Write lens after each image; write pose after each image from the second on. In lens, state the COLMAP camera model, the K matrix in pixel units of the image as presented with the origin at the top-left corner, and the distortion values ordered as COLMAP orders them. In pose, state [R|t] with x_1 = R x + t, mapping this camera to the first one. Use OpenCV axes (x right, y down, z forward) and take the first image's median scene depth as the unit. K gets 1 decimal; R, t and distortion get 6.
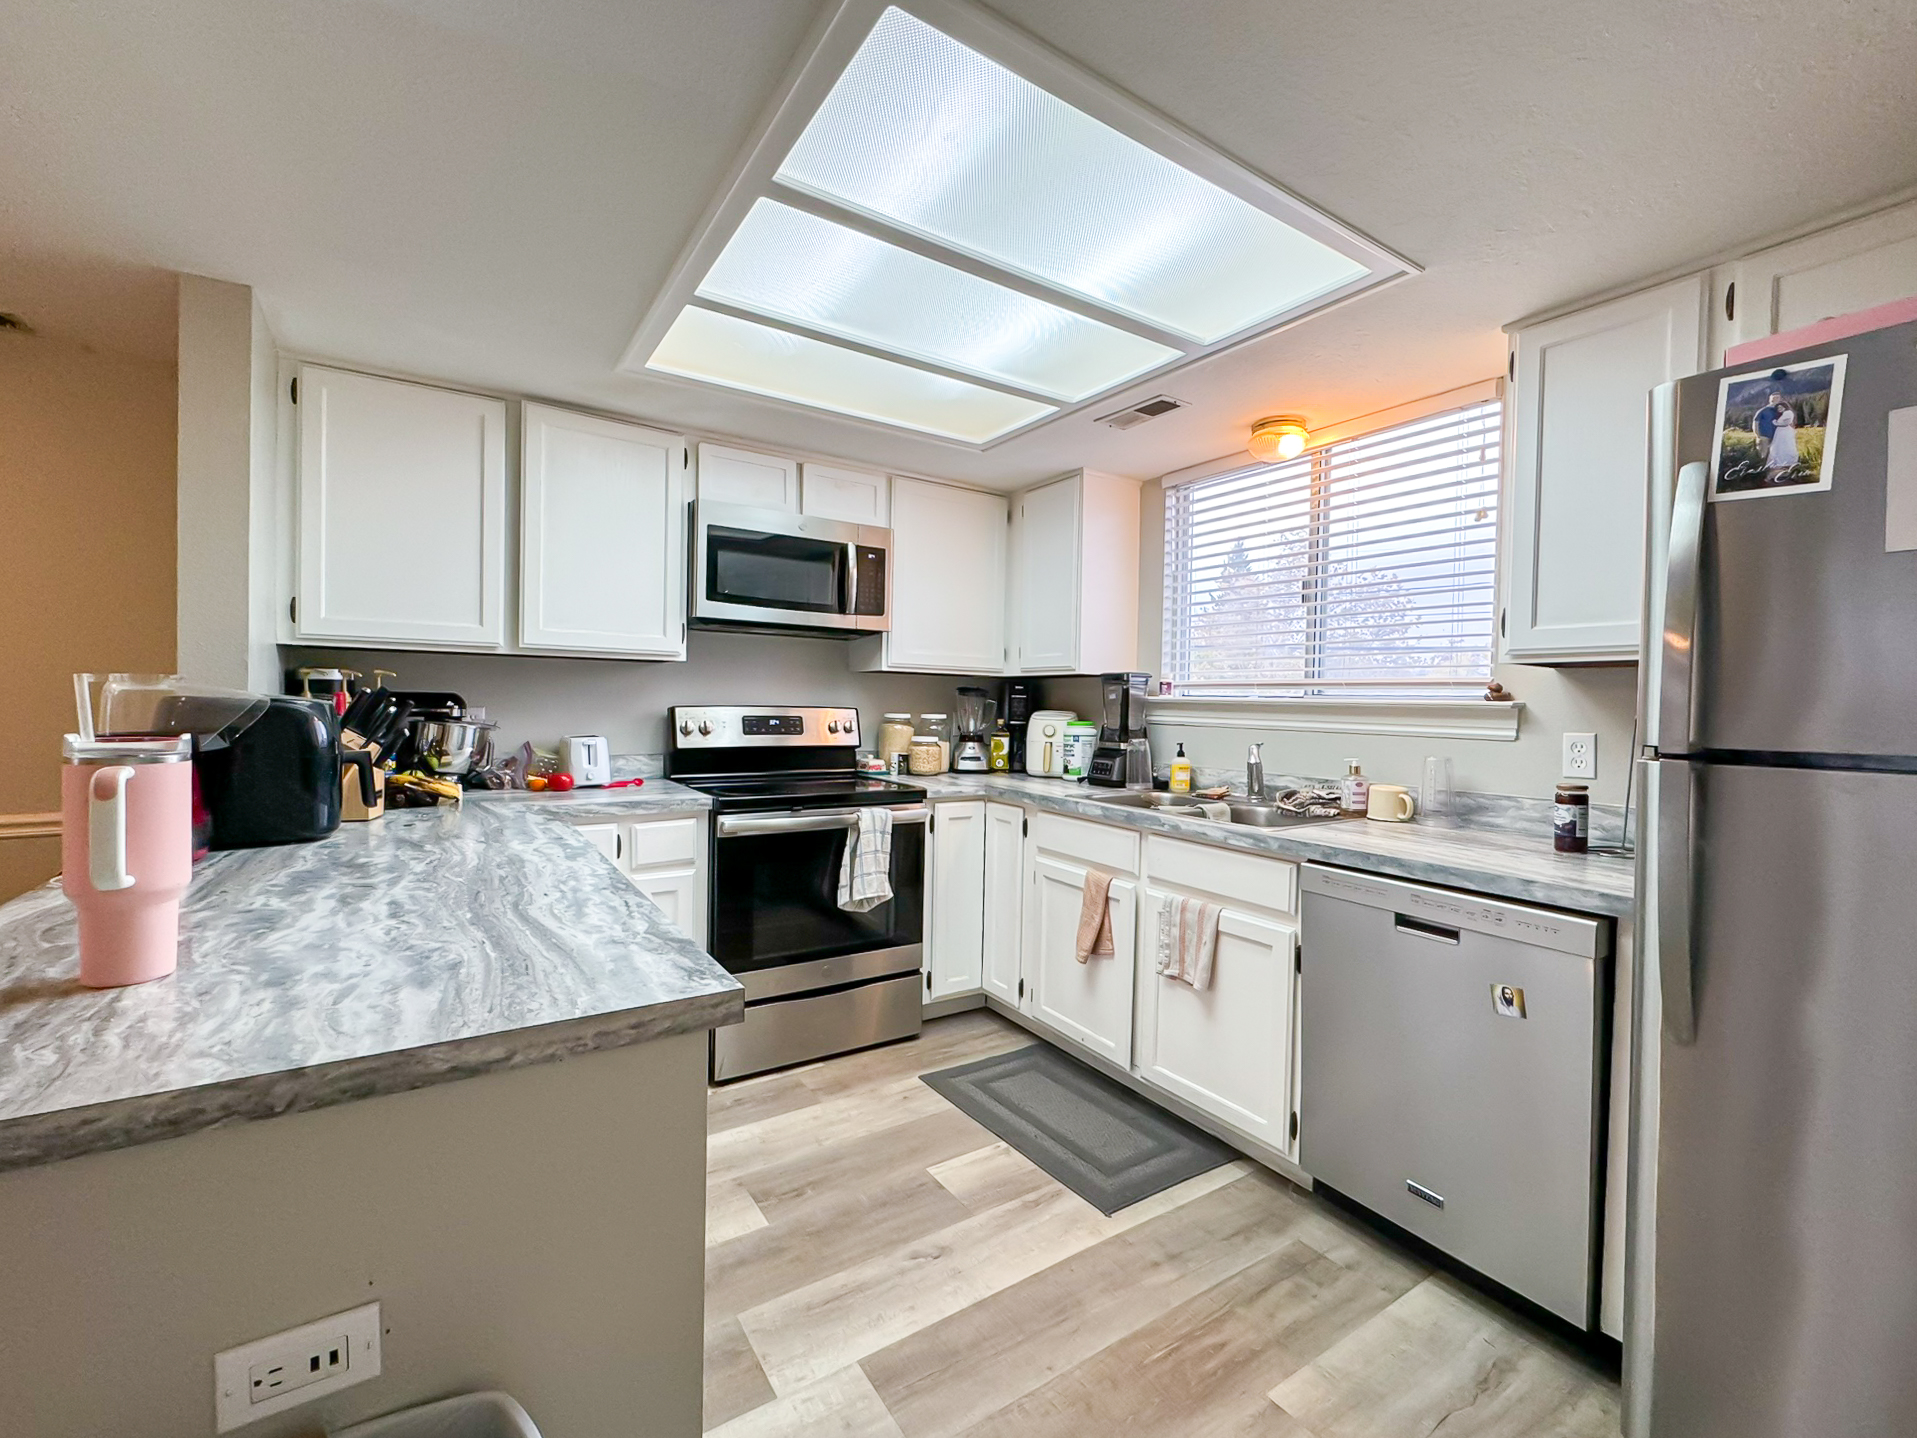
lens RADIAL K [[820.0, 0, 958.5], [0, 820.0, 719.0], [0, 0, 1]] dist [-0.001388, 0.000067]
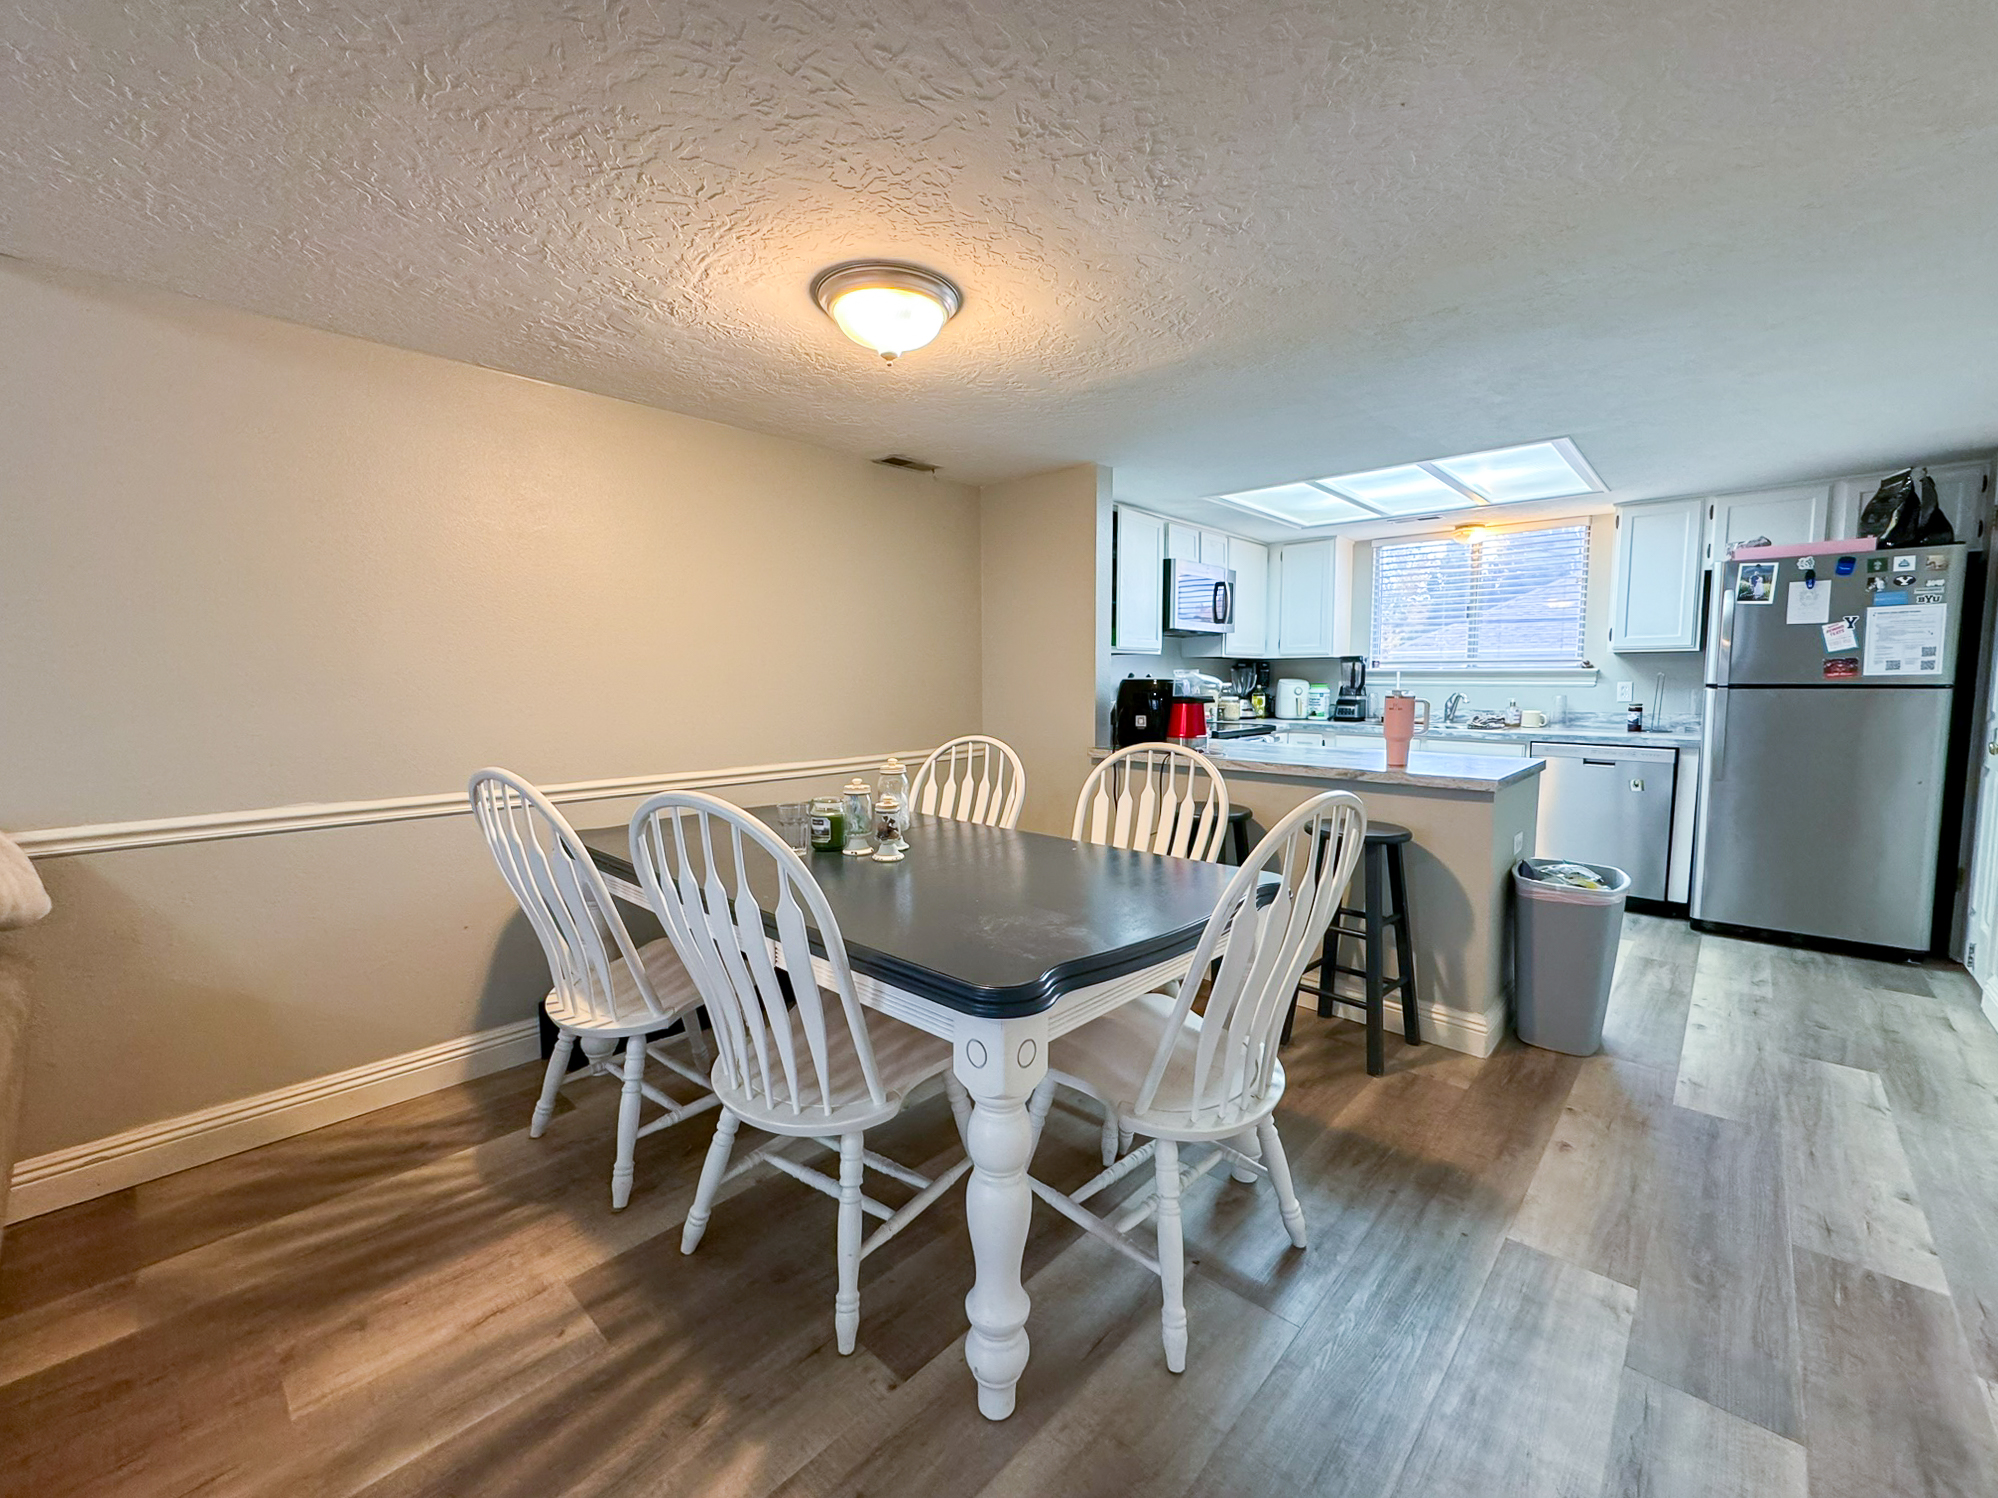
lens RADIAL K [[811.7, 0, 999.0], [0, 811.7, 749.0], [0, 0, 1]] dist [-0.001813, -0.000291]
pose [[0.972520, -0.044082, 0.228609, -1.090878], [0.027761, 0.996863, 0.074125, -0.009459], [-0.231160, -0.065741, 0.970692, -0.593367]]
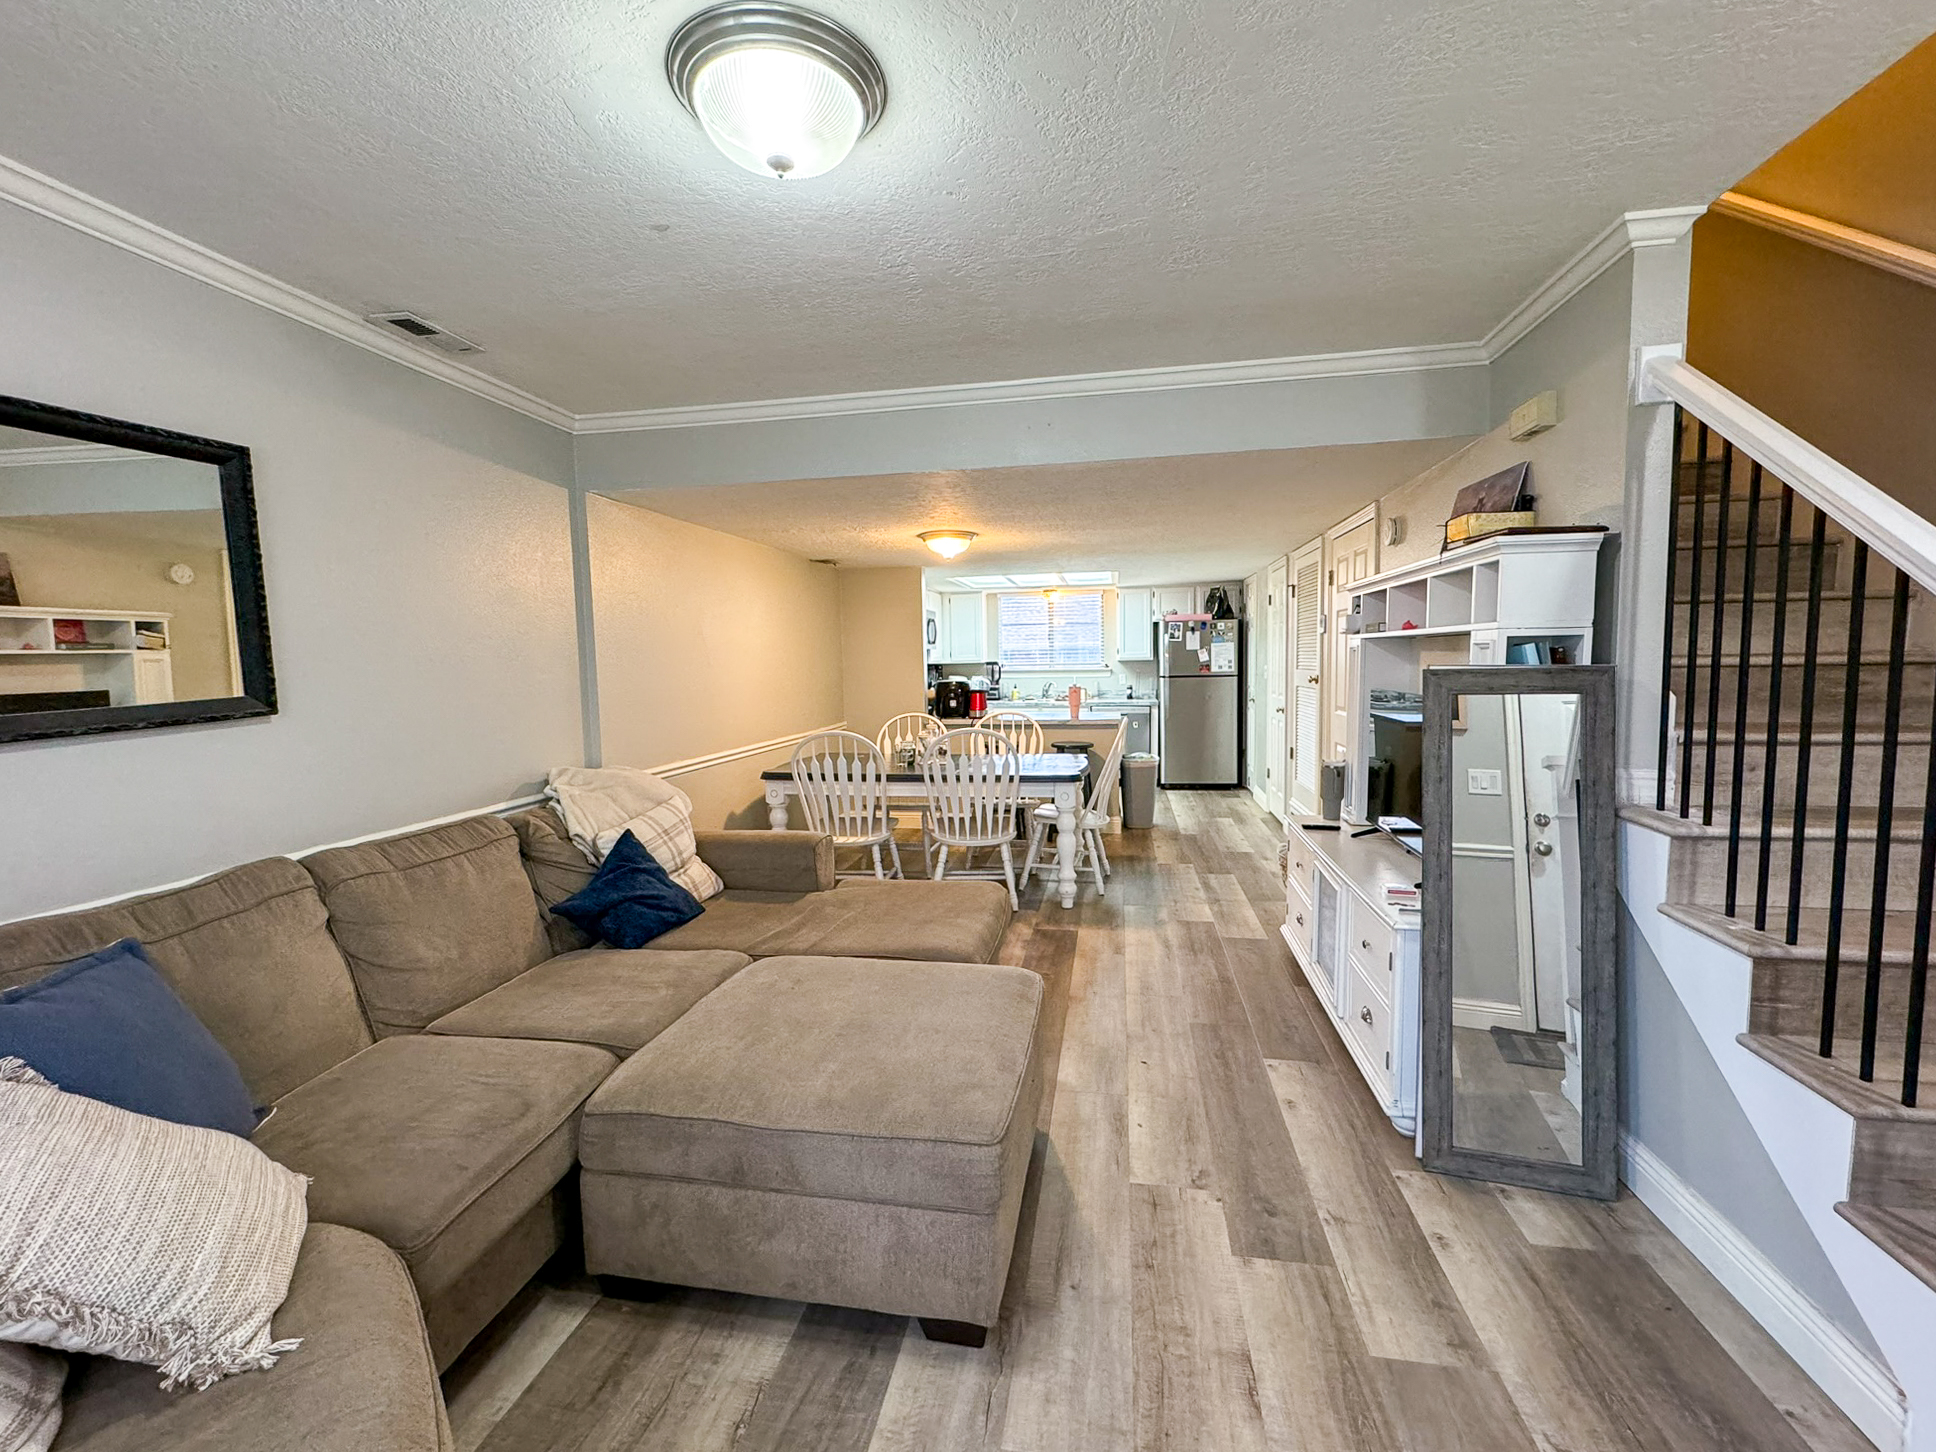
lens RADIAL K [[816.7, 0, 968.0], [0, 816.7, 726.0], [0, 0, 1]] dist [0.000344, 0.000011]
pose [[0.695788, -0.092697, 0.712241, -2.292348], [0.047420, 0.995402, 0.083225, -0.085606], [-0.716681, -0.024132, 0.696984, -1.142771]]
